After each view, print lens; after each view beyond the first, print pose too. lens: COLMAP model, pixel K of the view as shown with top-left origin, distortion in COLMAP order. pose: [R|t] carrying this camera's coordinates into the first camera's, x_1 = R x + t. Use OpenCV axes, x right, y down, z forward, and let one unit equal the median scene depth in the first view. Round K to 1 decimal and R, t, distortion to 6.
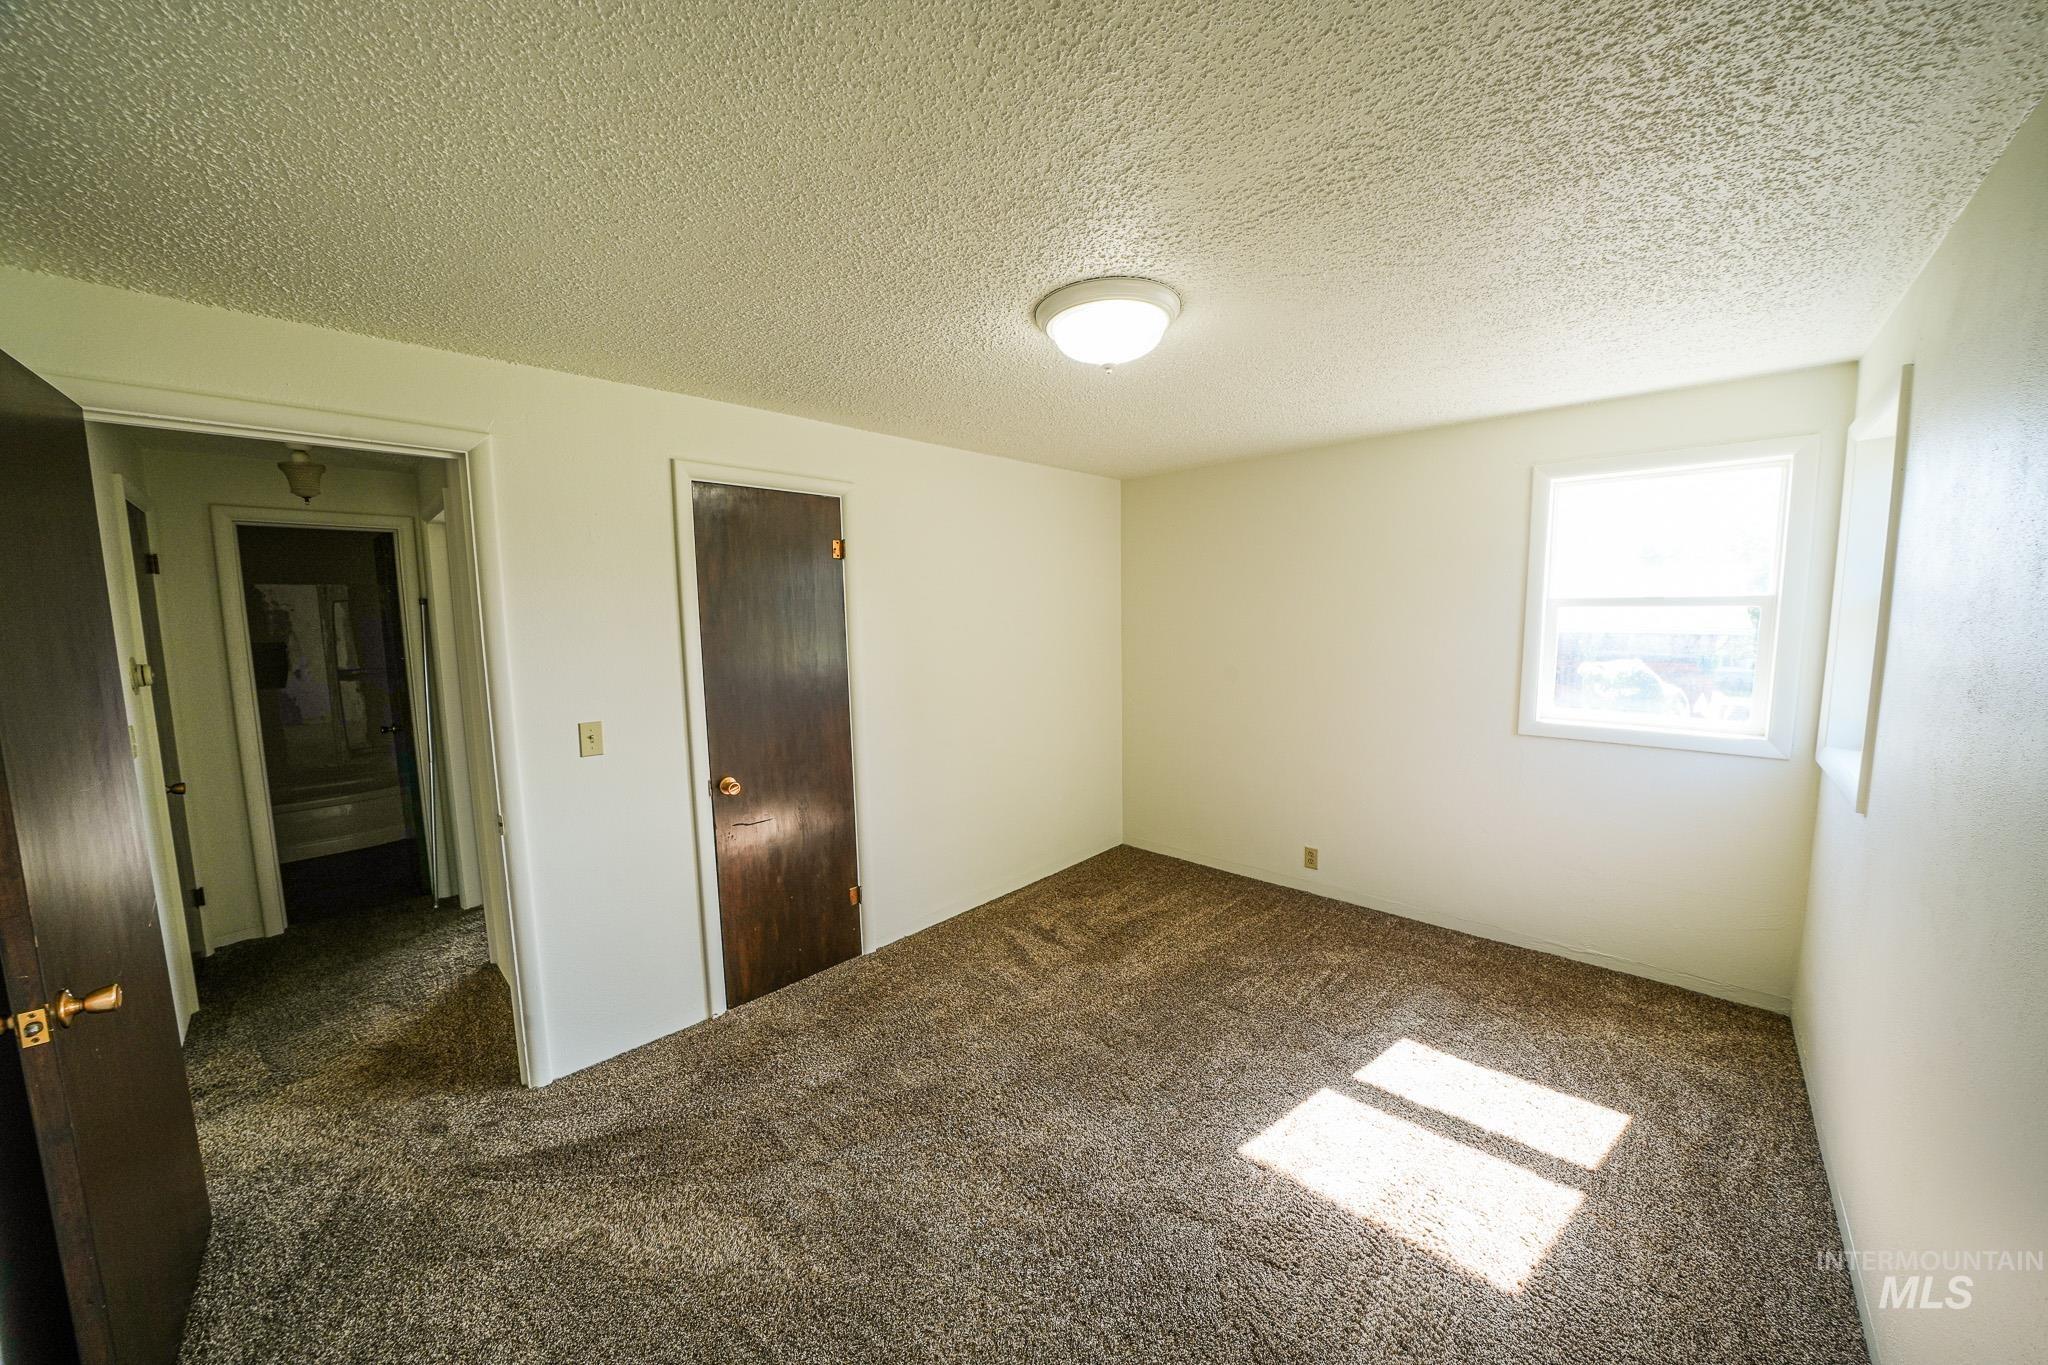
lens RADIAL K [[700.8, 0, 1021.2], [0, 700.8, 681.3], [0, 0, 1]] dist [-0.001938, -0.000117]
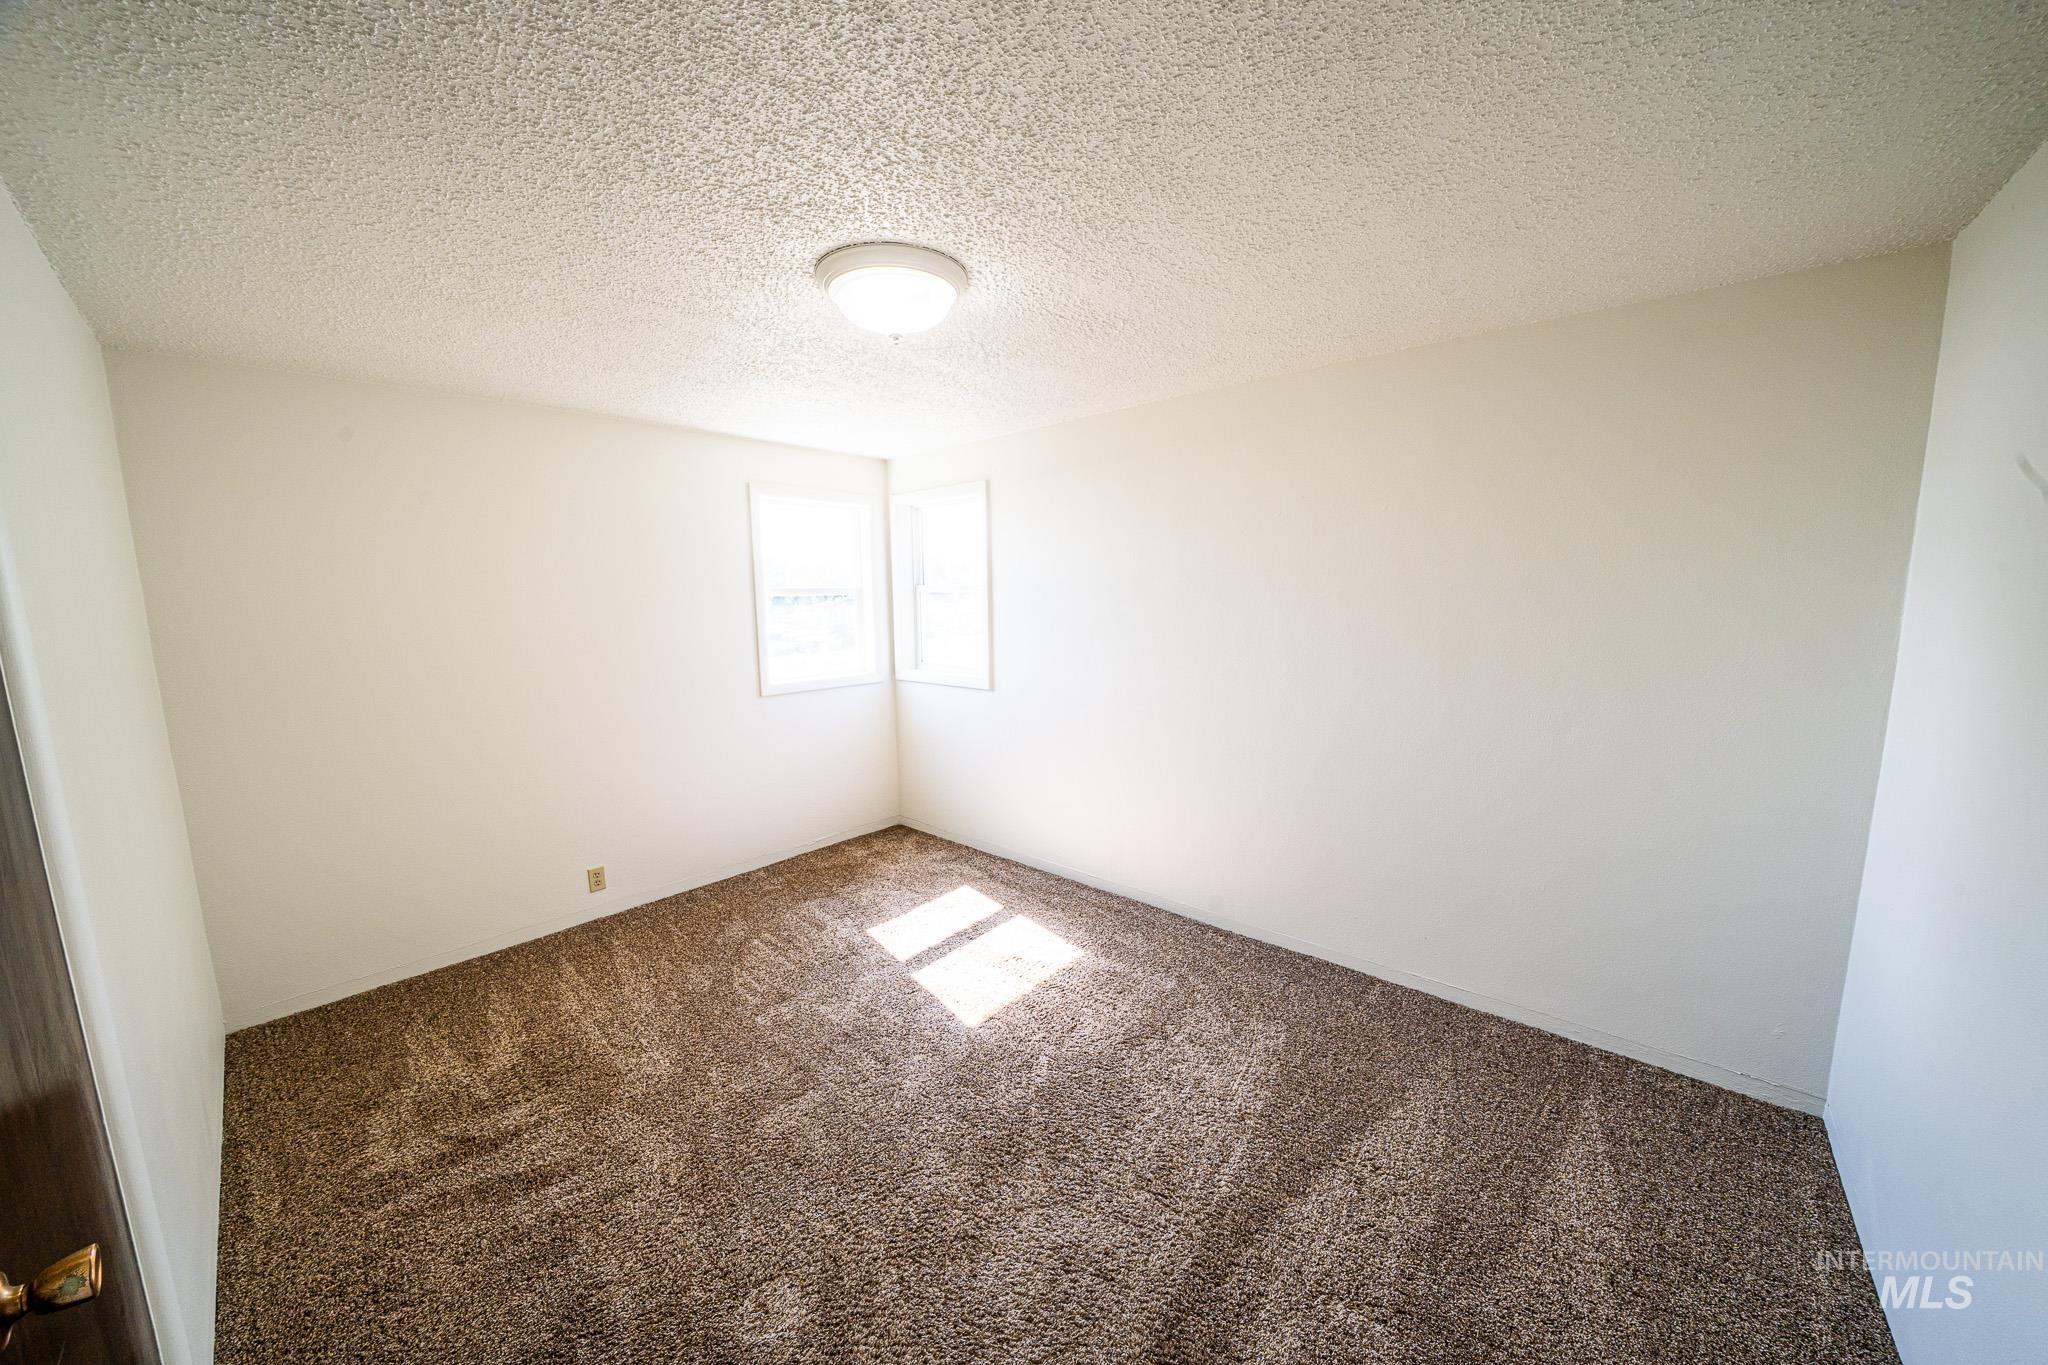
lens RADIAL K [[700.8, 0, 1021.9], [0, 700.8, 693.3], [0, 0, 1]] dist [-0.001938, -0.000117]
pose [[-0.018547, -0.122717, 0.992268, -0.537873], [0.113423, 0.985774, 0.124034, -0.031964], [-0.993374, 0.114847, -0.004365, 0.546647]]
